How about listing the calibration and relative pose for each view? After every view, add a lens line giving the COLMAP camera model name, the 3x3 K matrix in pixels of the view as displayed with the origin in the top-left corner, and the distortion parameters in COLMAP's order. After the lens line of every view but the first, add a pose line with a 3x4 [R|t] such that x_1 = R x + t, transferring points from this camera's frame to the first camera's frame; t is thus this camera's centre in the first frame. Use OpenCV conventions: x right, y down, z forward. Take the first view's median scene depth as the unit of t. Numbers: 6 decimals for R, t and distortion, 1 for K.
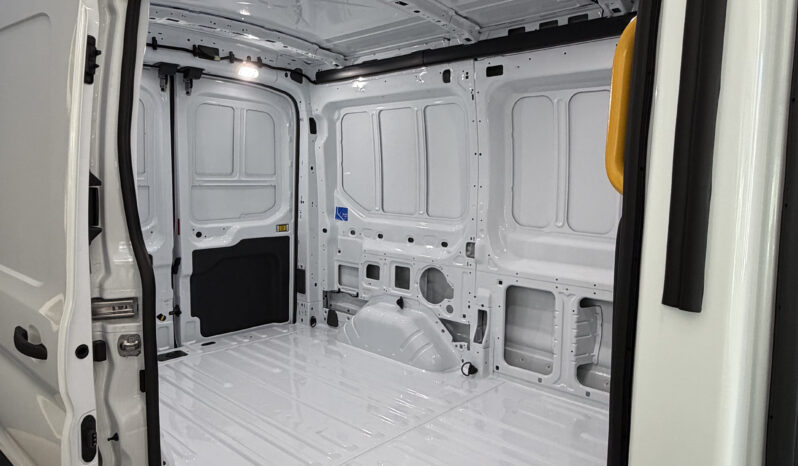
lens RADIAL K [[555.8, 0, 399.0], [0, 555.8, 233.0], [0, 0, 1]] dist [0.002768, 0.000809]
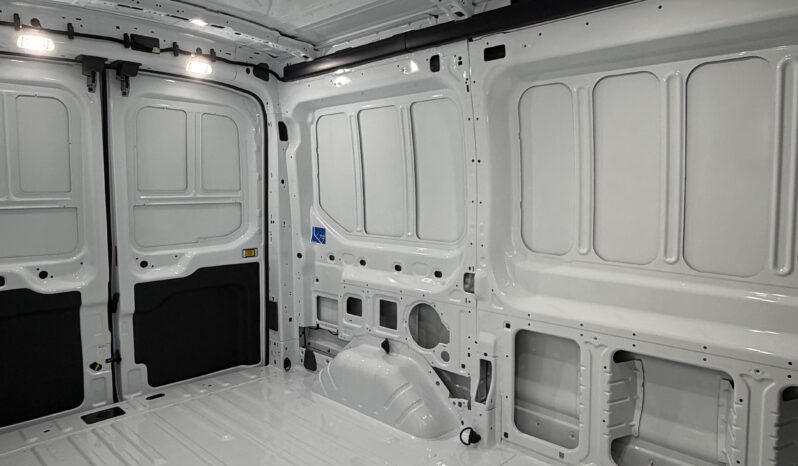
lens RADIAL K [[555.8, 0, 399.0], [0, 555.8, 233.0], [0, 0, 1]] dist [0.002768, 0.000809]
pose [[0.999448, -0.015011, -0.029646, 0.049306], [0.014515, 0.999752, -0.016874, -0.025741], [0.029892, 0.016435, 0.999418, 0.192887]]
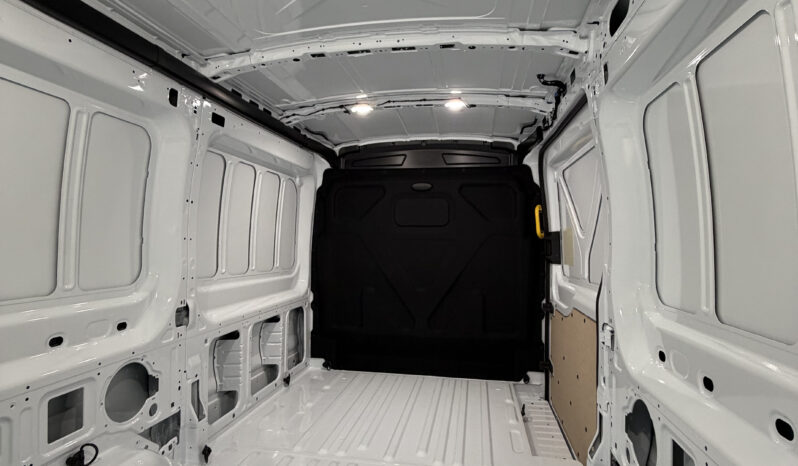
lens RADIAL K [[426.2, 0, 399.0], [0, 426.2, 233.0], [0, 0, 1]] dist [-0.000323, -0.000122]
pose [[-0.545305, -0.000758, 0.838237, -0.524134], [0.075277, 0.995915, 0.049871, -0.090846], [-0.834851, 0.090295, -0.543020, 0.973855]]
